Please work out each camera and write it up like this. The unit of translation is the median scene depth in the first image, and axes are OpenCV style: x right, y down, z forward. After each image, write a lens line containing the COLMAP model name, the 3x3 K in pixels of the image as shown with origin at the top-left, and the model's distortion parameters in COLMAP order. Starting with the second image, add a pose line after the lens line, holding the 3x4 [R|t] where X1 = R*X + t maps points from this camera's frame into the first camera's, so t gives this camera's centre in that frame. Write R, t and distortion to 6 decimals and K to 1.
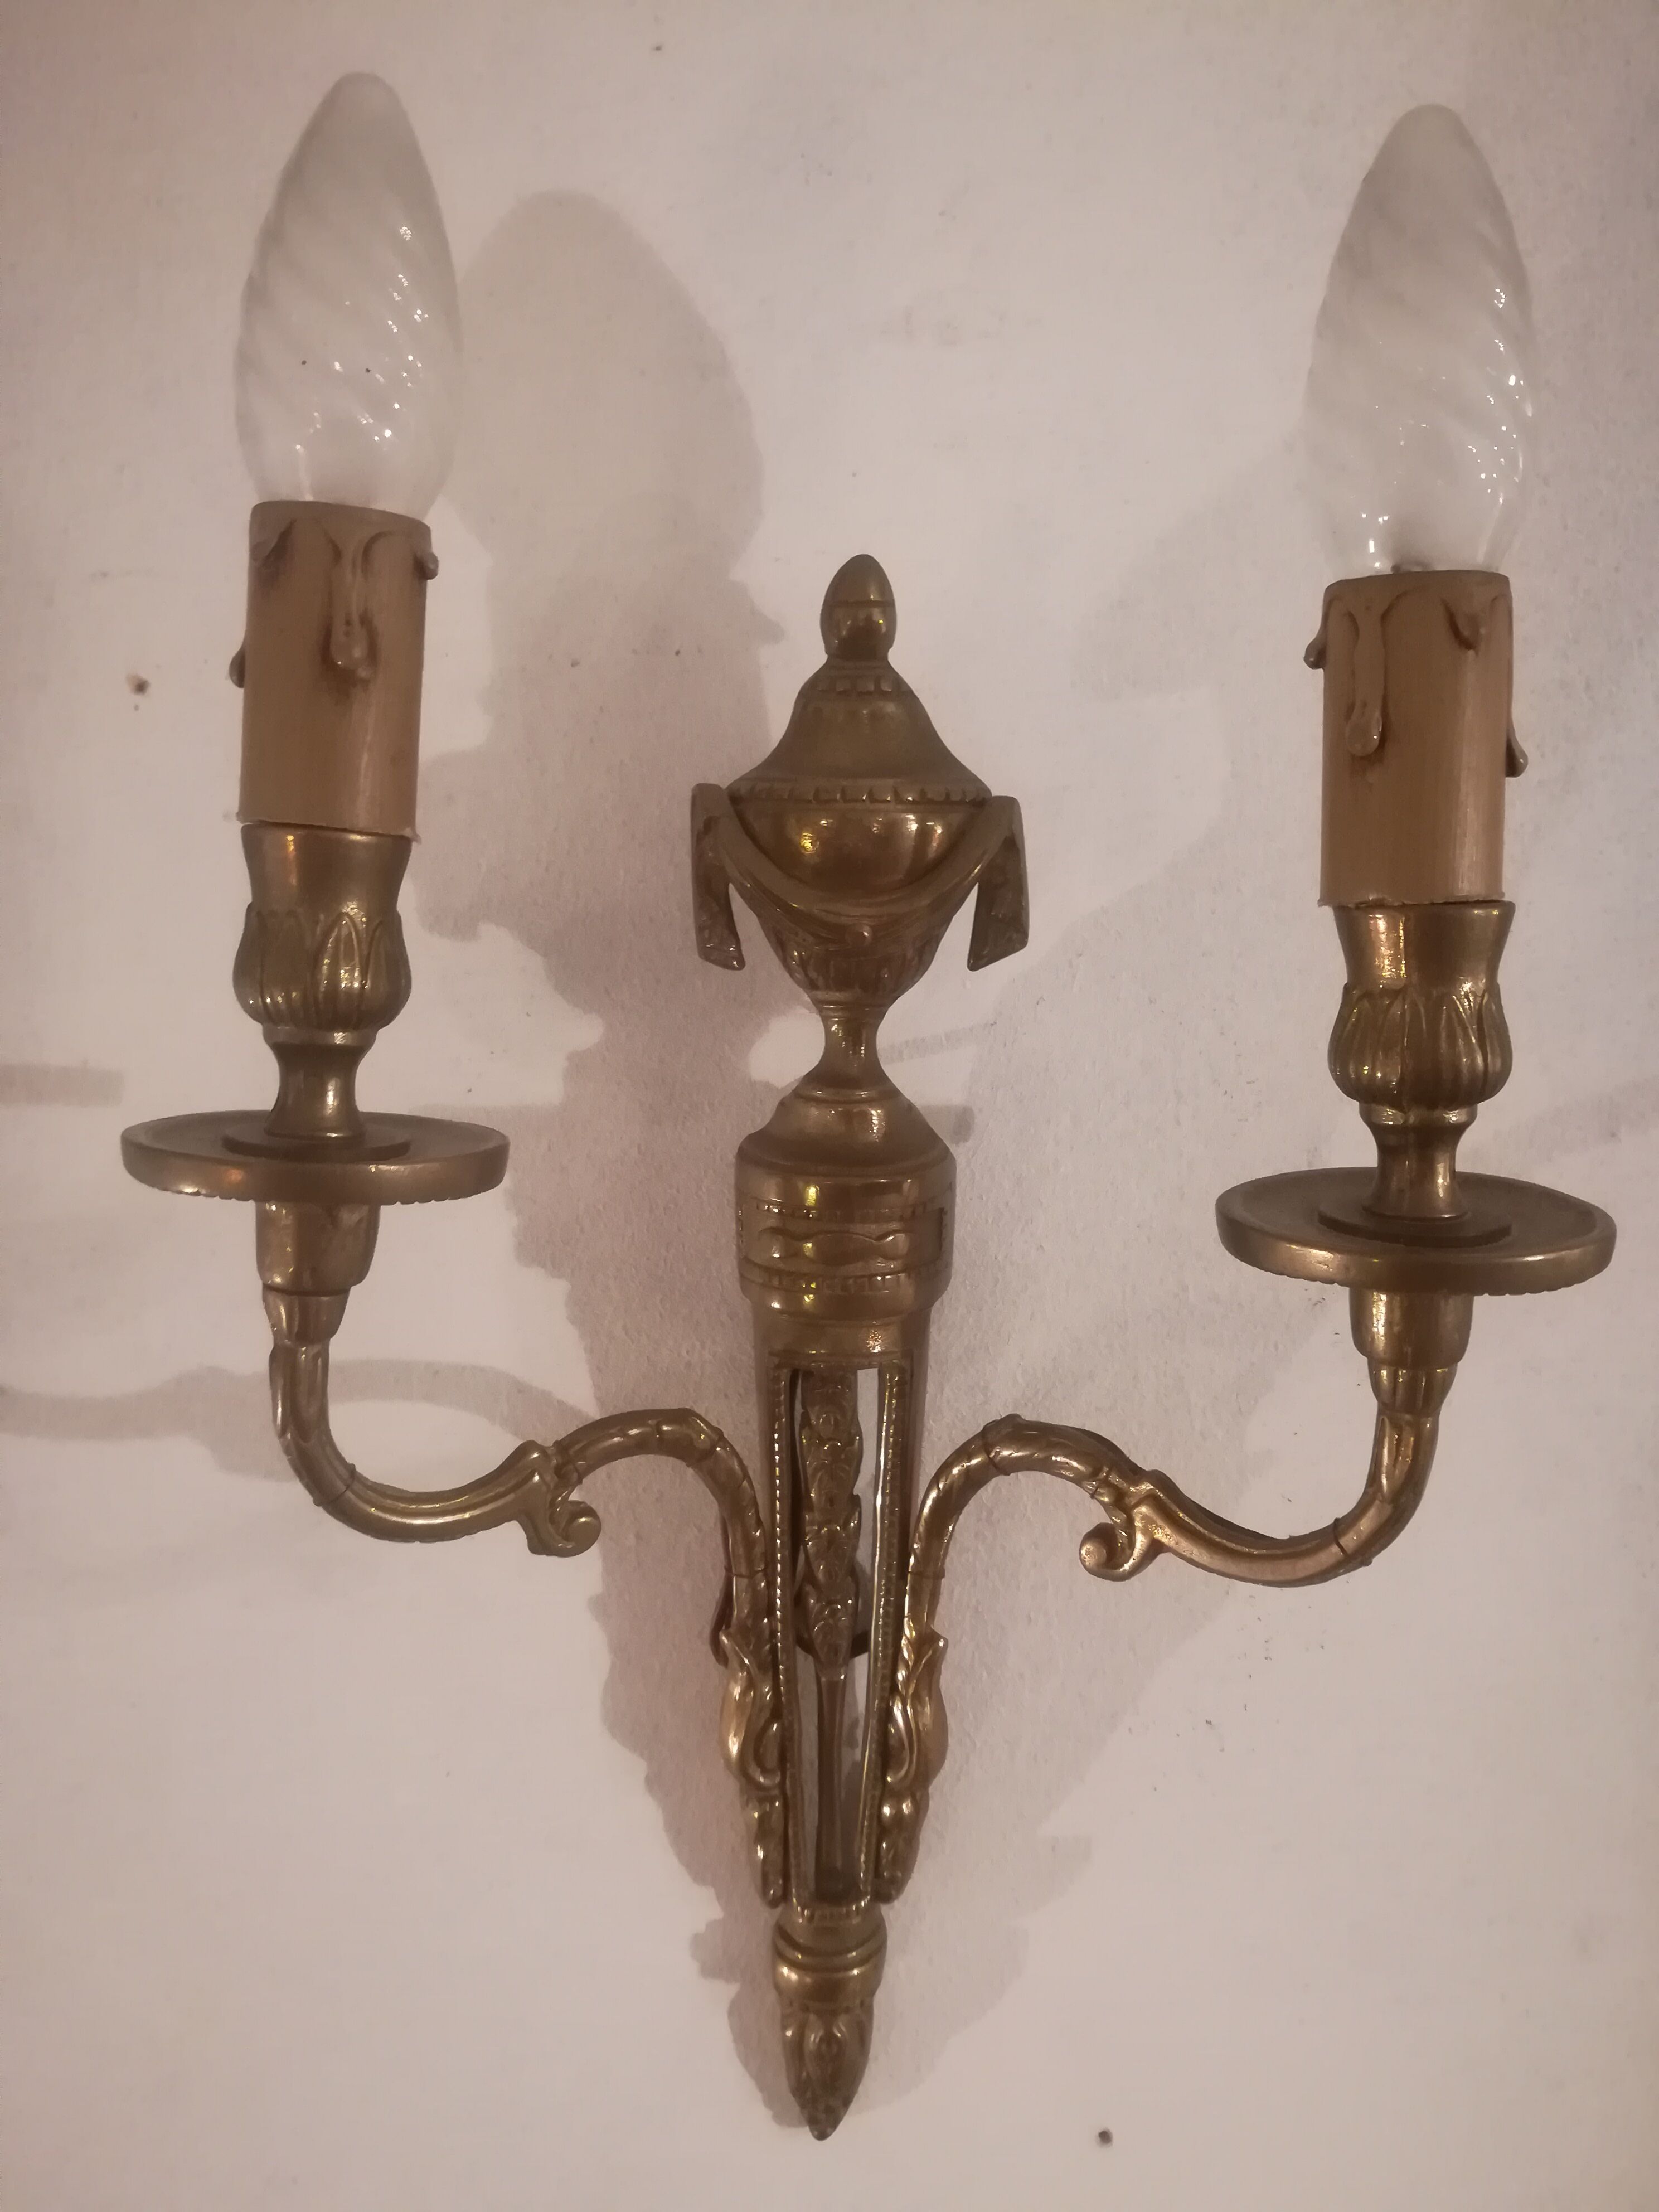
lens RADIAL K [[1688.2, 0, 839.3], [0, 1688.2, 1090.5], [0, 0, 1]] dist [0.031432, -0.095746]
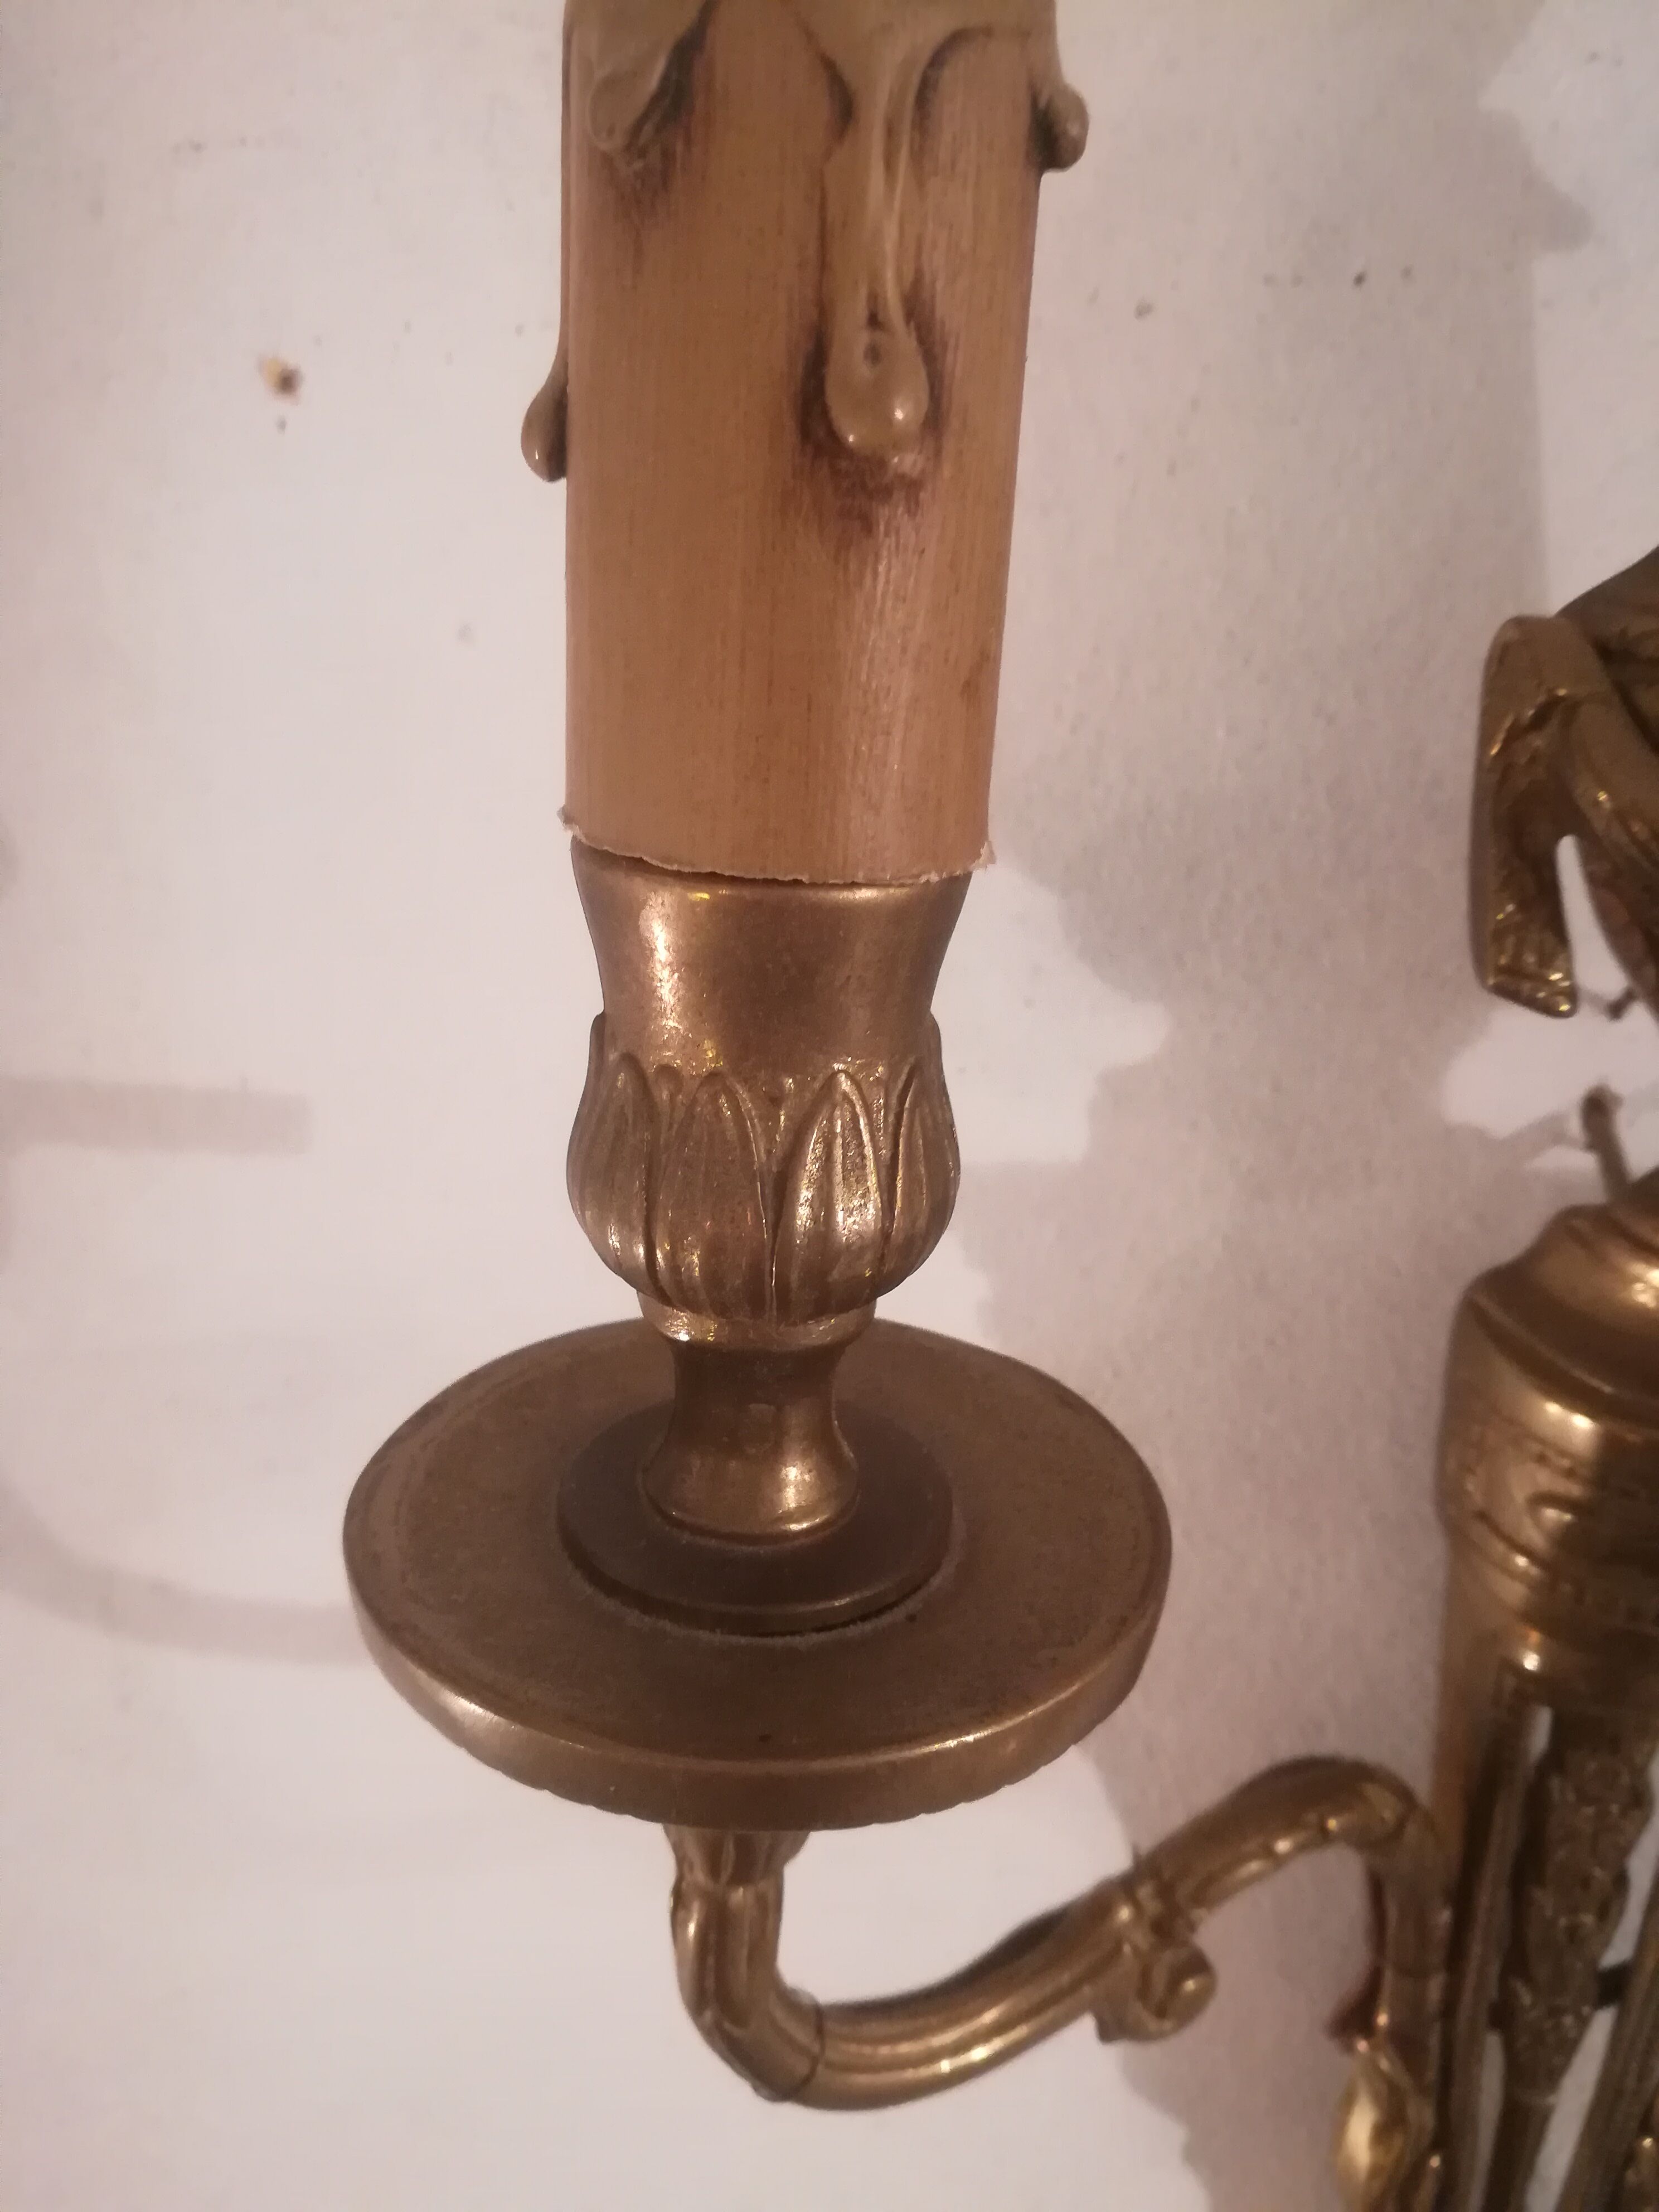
lens RADIAL K [[1724.2, 0, 831.3], [0, 1724.2, 1048.6], [0, 0, 1]] dist [-0.025153, 0.000167]
pose [[0.995886, 0.009221, -0.090143, -0.202901], [0.011780, 0.973193, 0.229689, -0.161159], [0.089844, -0.229806, 0.969081, 0.472867]]
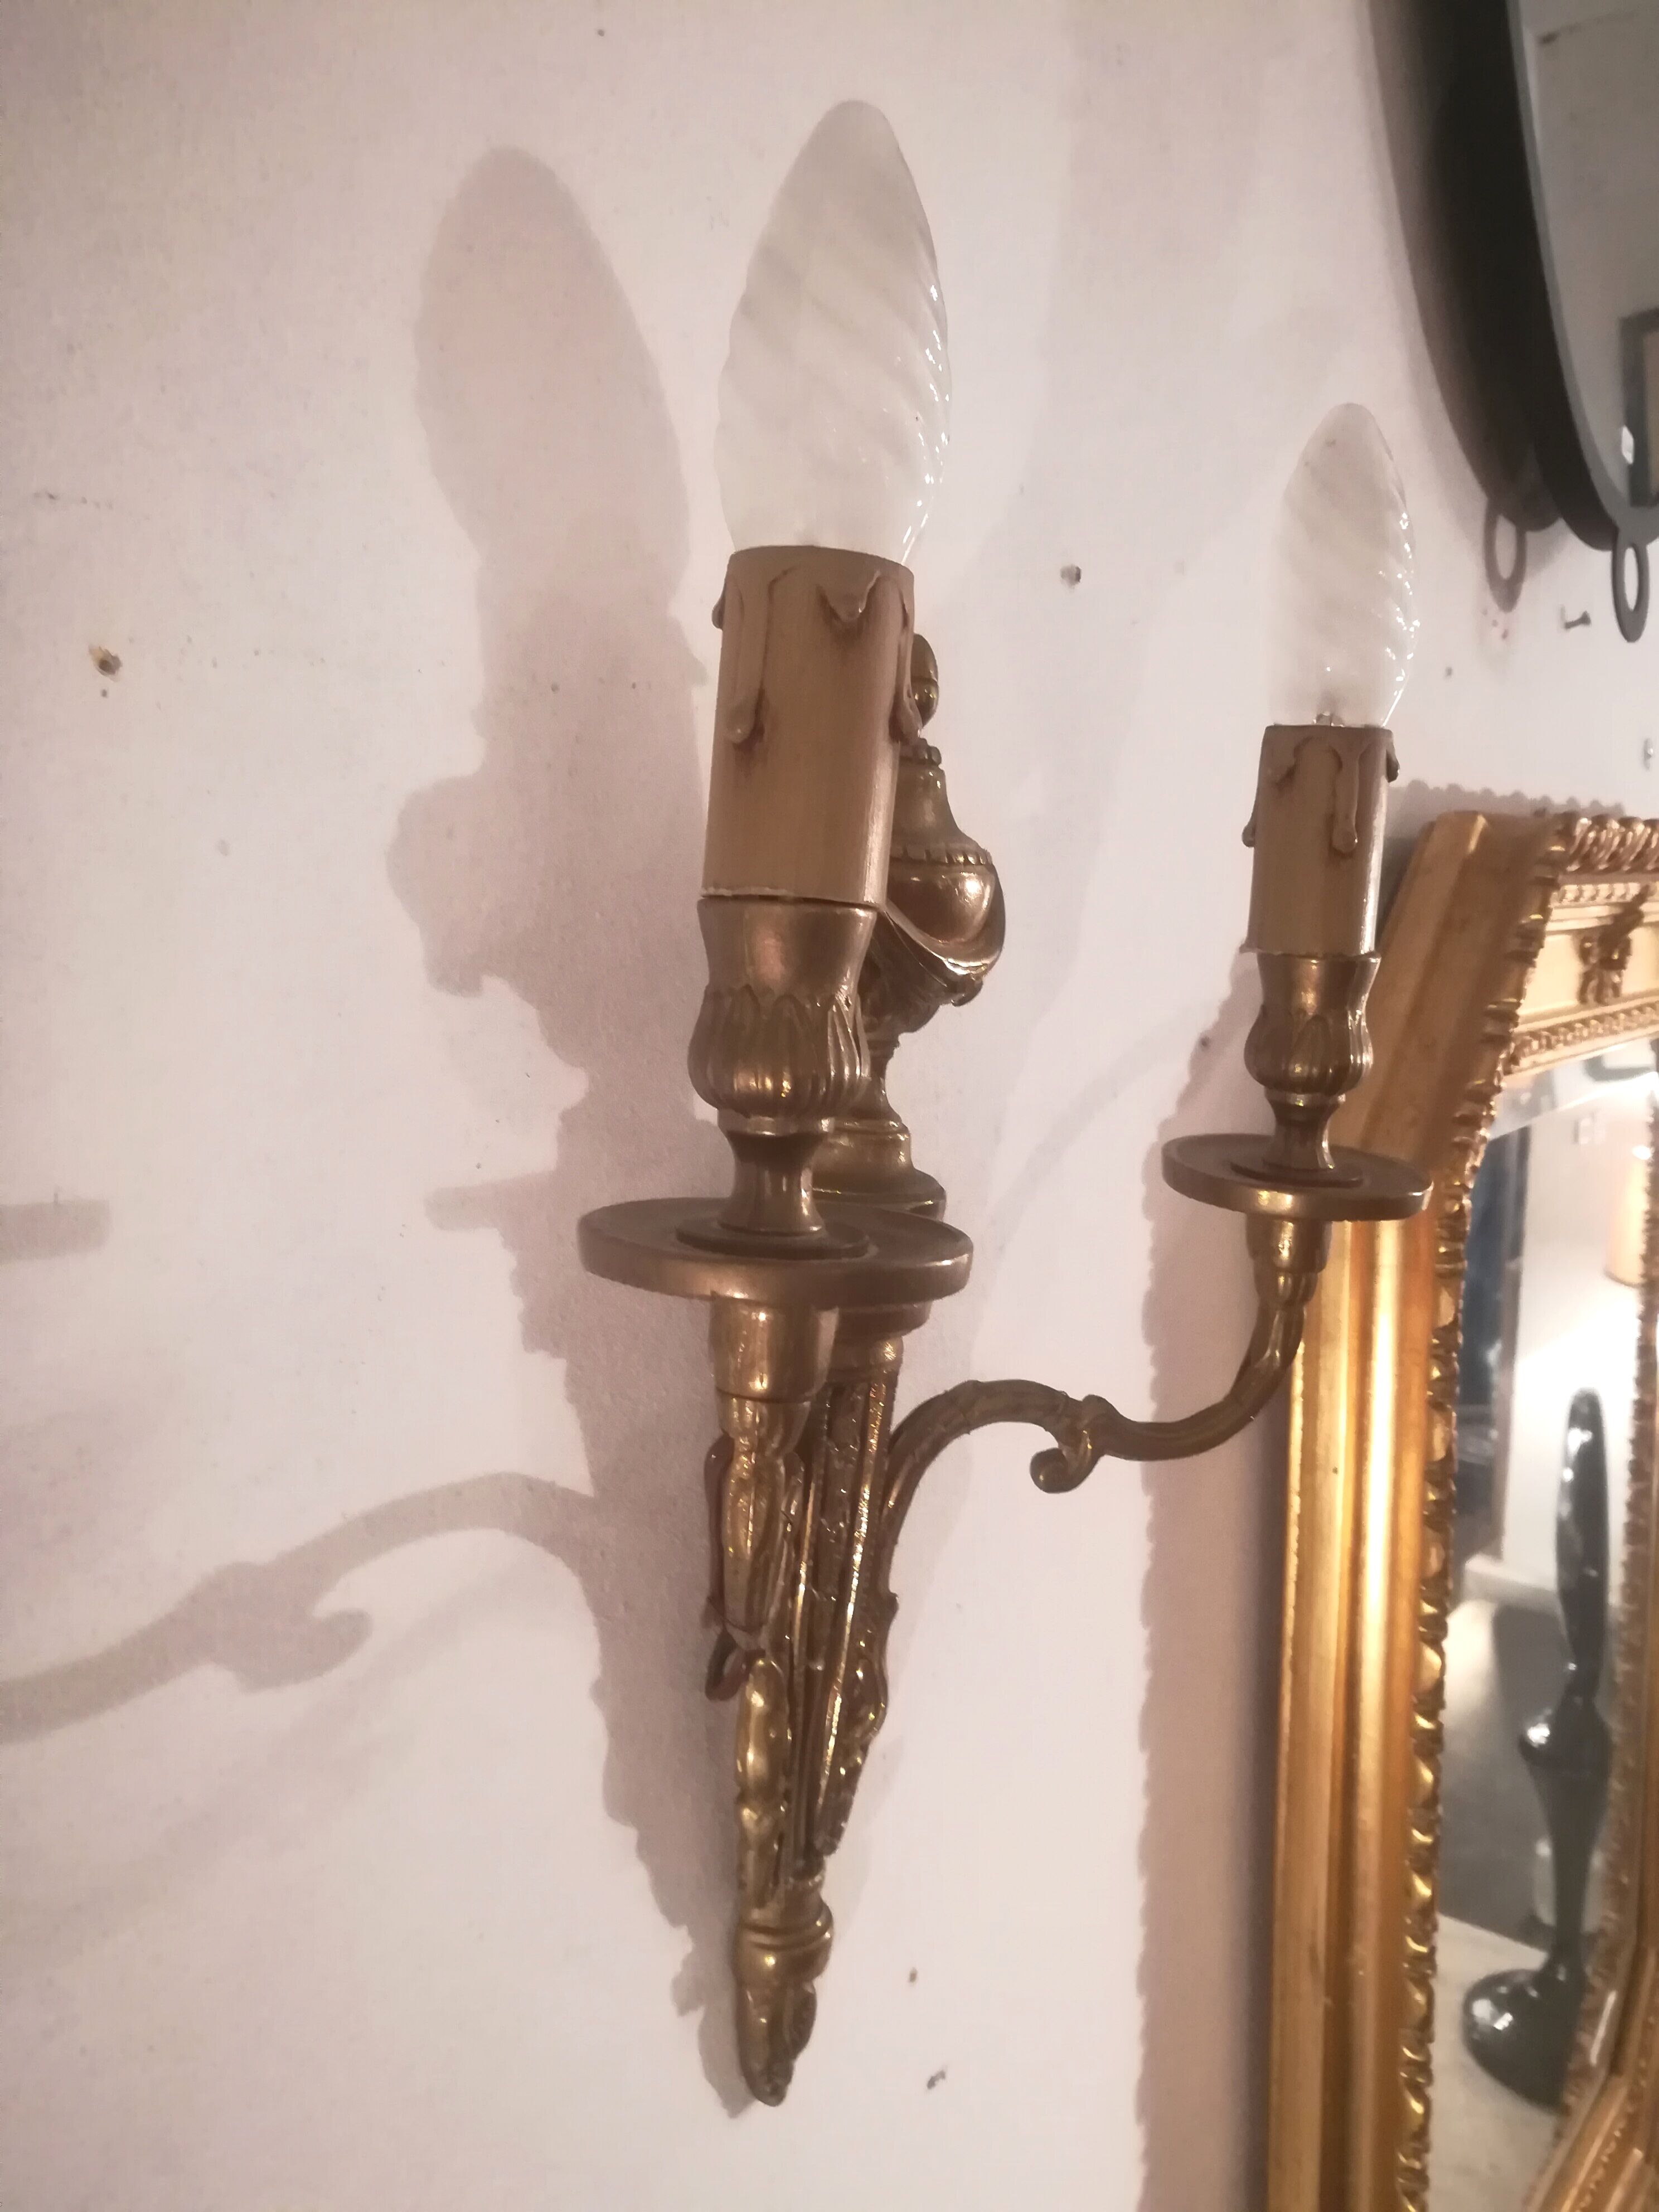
lens RADIAL K [[1688.2, 0, 839.3], [0, 1688.2, 1090.5], [0, 0, 1]] dist [0.031432, -0.095746]
pose [[0.620216, -0.091531, 0.779073, -0.801210], [0.063084, 0.995772, 0.066769, -0.088351], [-0.781891, 0.007736, 0.623368, 0.317262]]
